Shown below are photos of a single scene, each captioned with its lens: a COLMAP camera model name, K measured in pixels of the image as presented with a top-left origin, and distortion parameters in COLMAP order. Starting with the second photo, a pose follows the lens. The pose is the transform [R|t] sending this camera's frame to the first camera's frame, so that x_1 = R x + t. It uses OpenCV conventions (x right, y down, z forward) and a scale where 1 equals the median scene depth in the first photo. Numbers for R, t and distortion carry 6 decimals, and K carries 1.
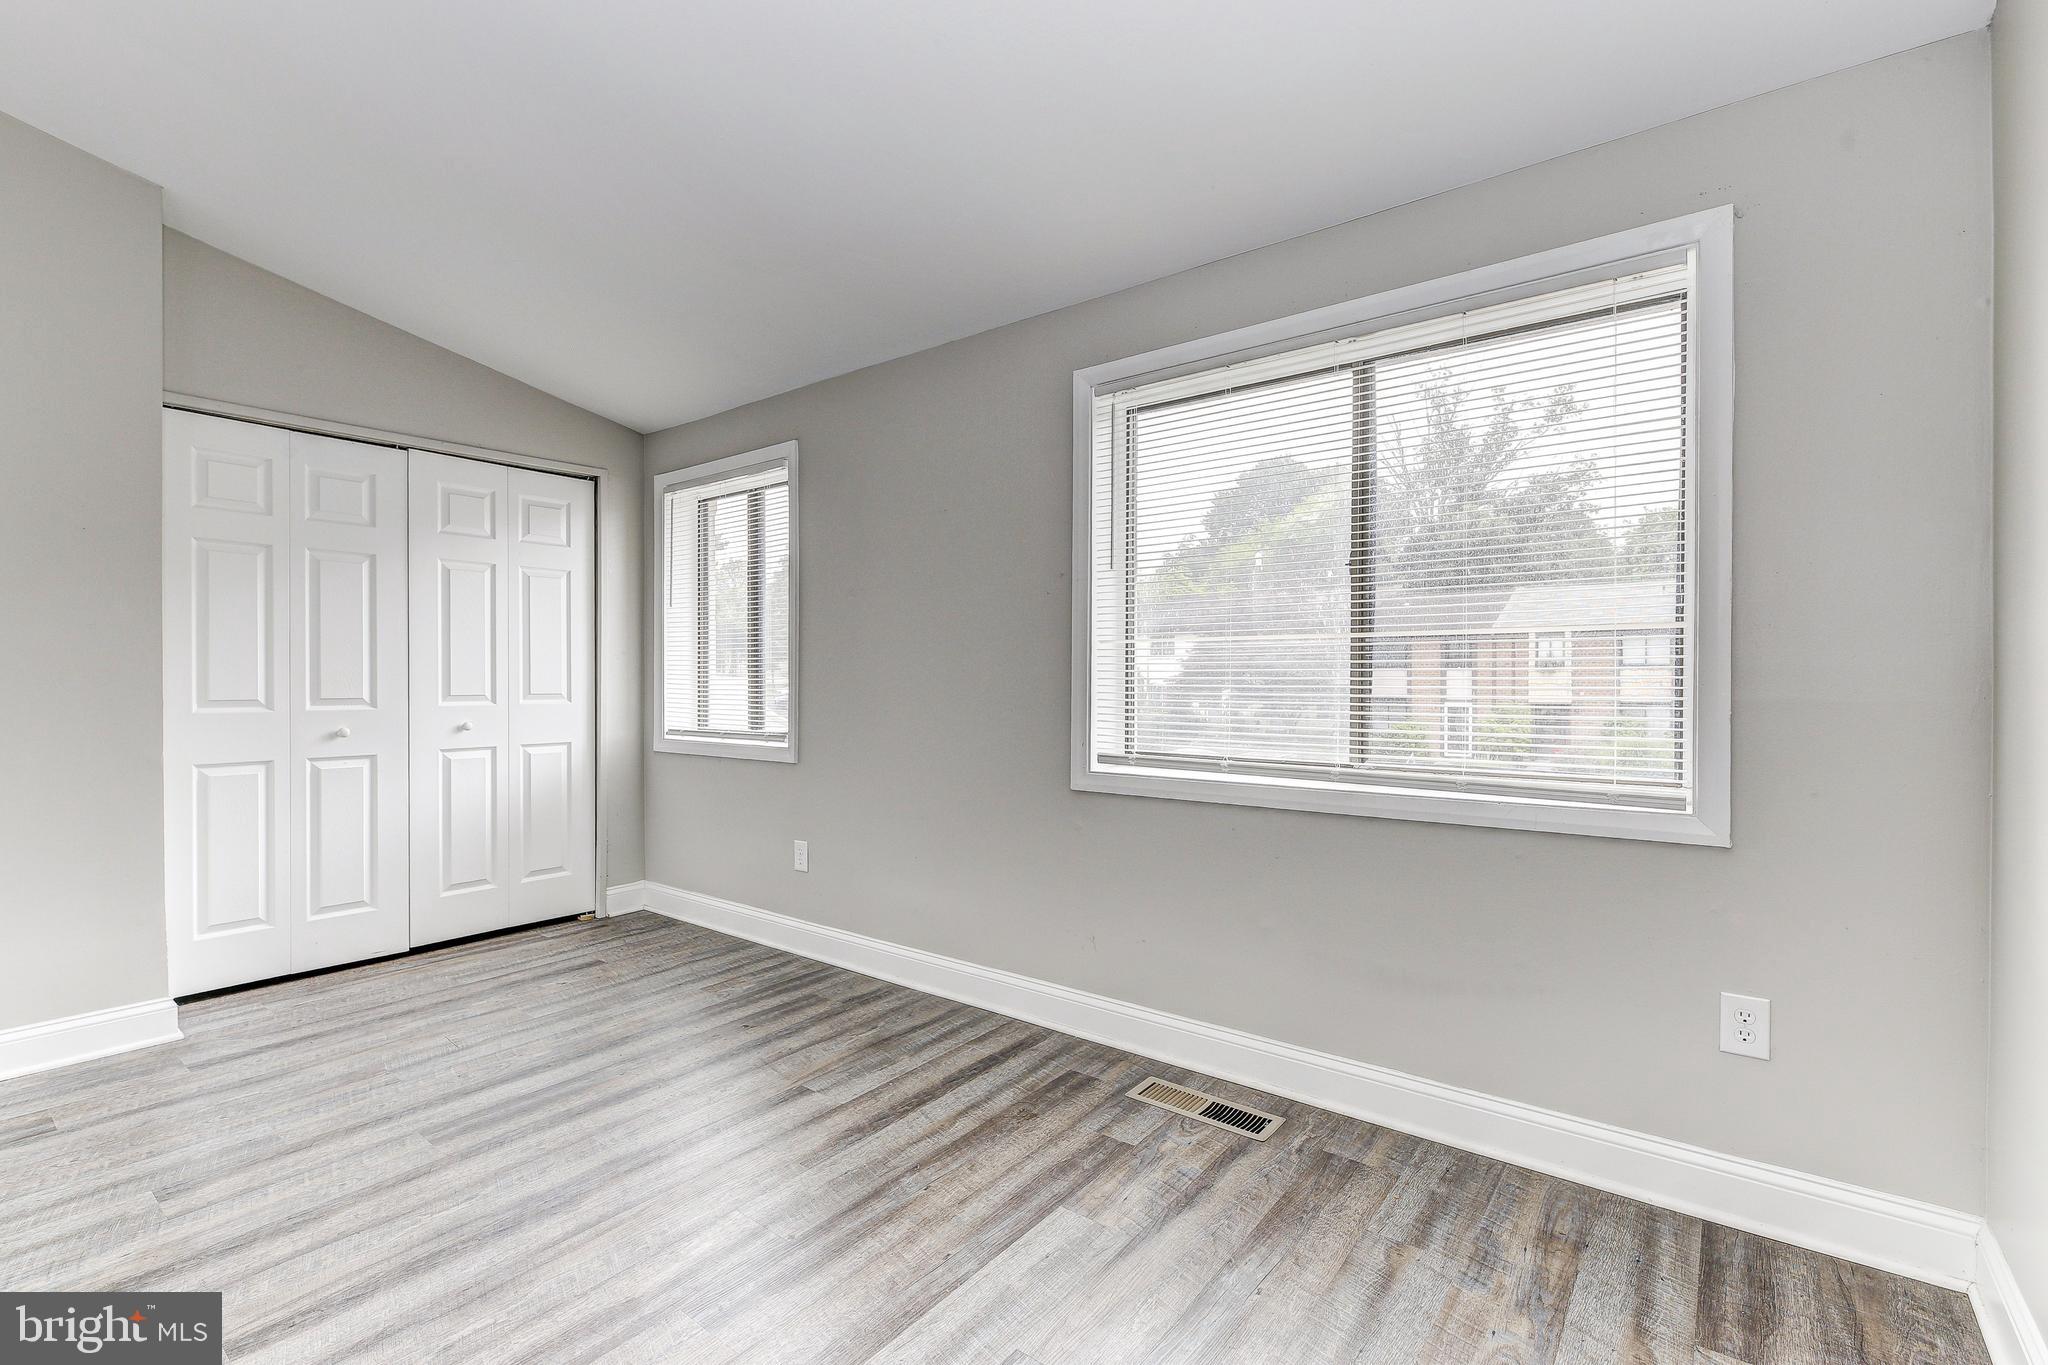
lens RADIAL K [[898.5, 0, 1033.3], [0, 898.5, 693.7], [0, 0, 1]] dist [-0.003996, -0.000562]
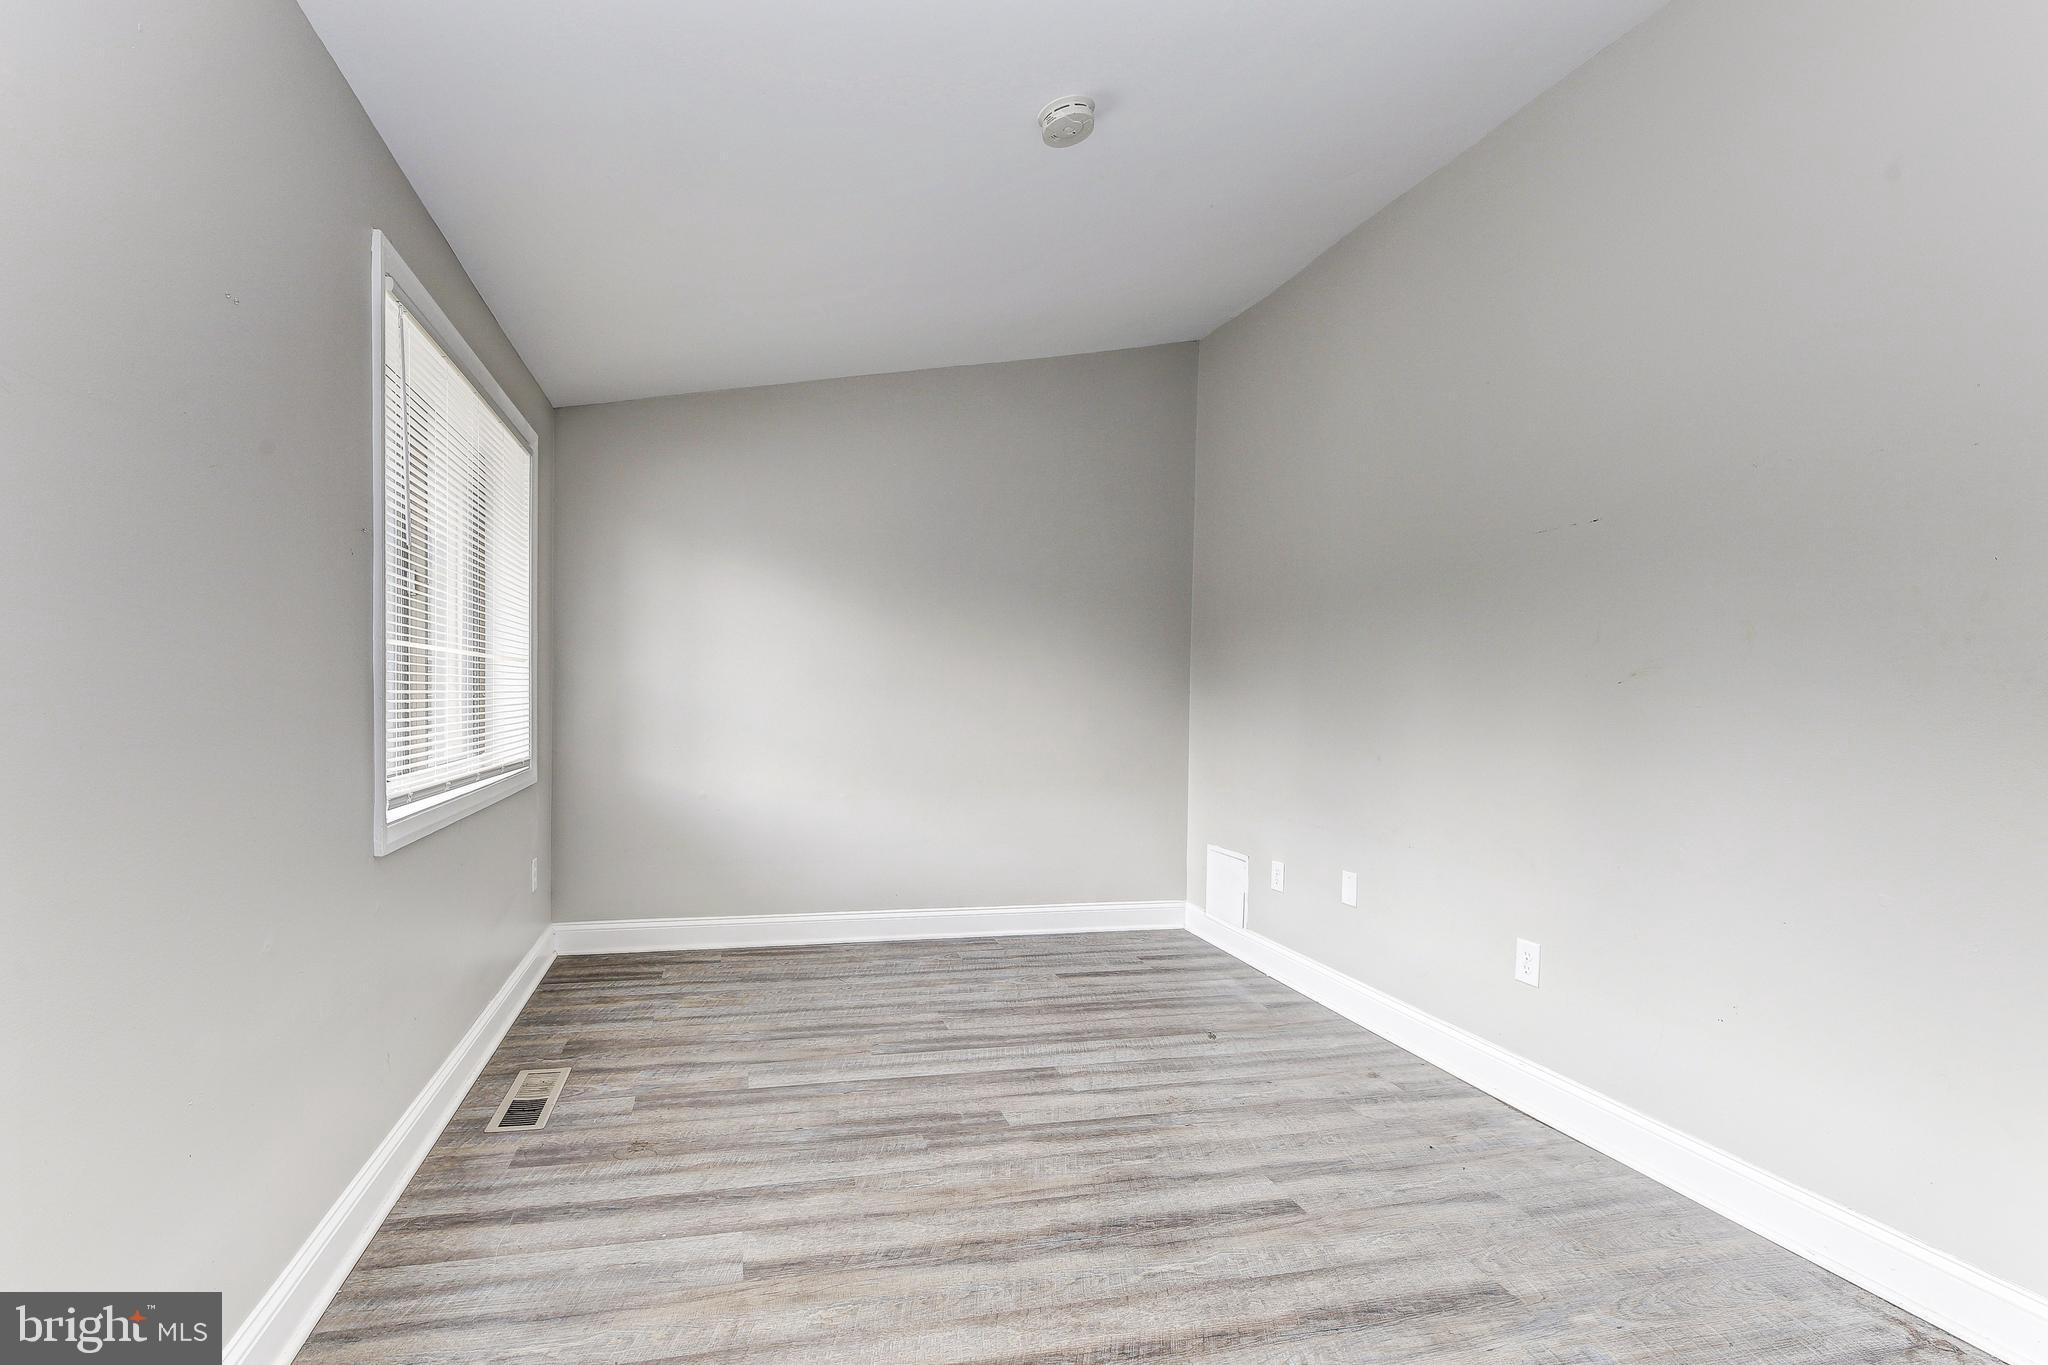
lens RADIAL K [[898.5, 0, 1024.8], [0, 898.5, 692.2], [0, 0, 1]] dist [-0.003996, -0.000562]
pose [[-0.813143, -0.011562, 0.581949, -1.072766], [-0.005890, 0.999915, 0.011636, -0.029956], [-0.582034, 0.006035, -0.813142, 1.853426]]
